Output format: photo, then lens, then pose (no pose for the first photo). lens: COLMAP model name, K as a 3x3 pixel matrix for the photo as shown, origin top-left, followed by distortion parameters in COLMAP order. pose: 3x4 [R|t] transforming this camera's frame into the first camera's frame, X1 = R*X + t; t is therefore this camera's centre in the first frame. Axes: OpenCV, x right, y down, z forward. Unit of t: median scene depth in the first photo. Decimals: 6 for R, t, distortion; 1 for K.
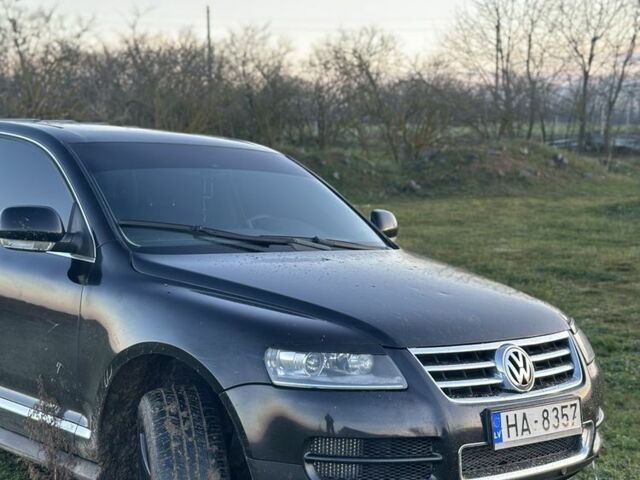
lens RADIAL K [[1181.0, 0, 319.3], [0, 1181.0, 241.6], [0, 0, 1]] dist [0.143338, 0.000000]
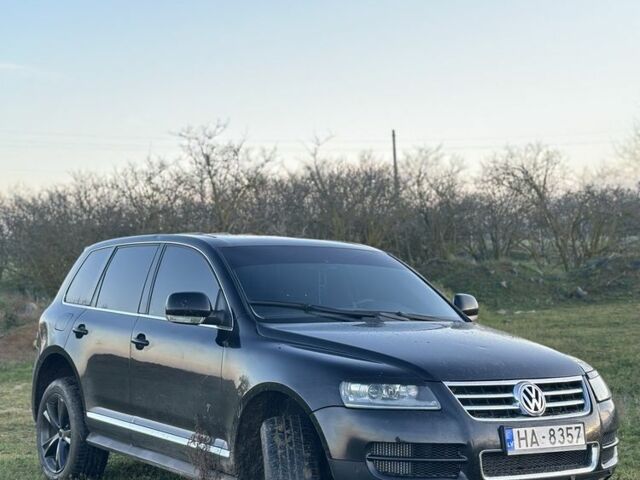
lens RADIAL K [[1181.0, 0, 320.7], [0, 1181.0, 239.2], [0, 0, 1]] dist [0.143338, 0.000000]
pose [[0.986099, -0.033338, -0.162778, 0.137144], [0.016639, 0.994554, -0.102890, 0.053338], [0.165322, 0.098751, 0.981283, -0.341901]]
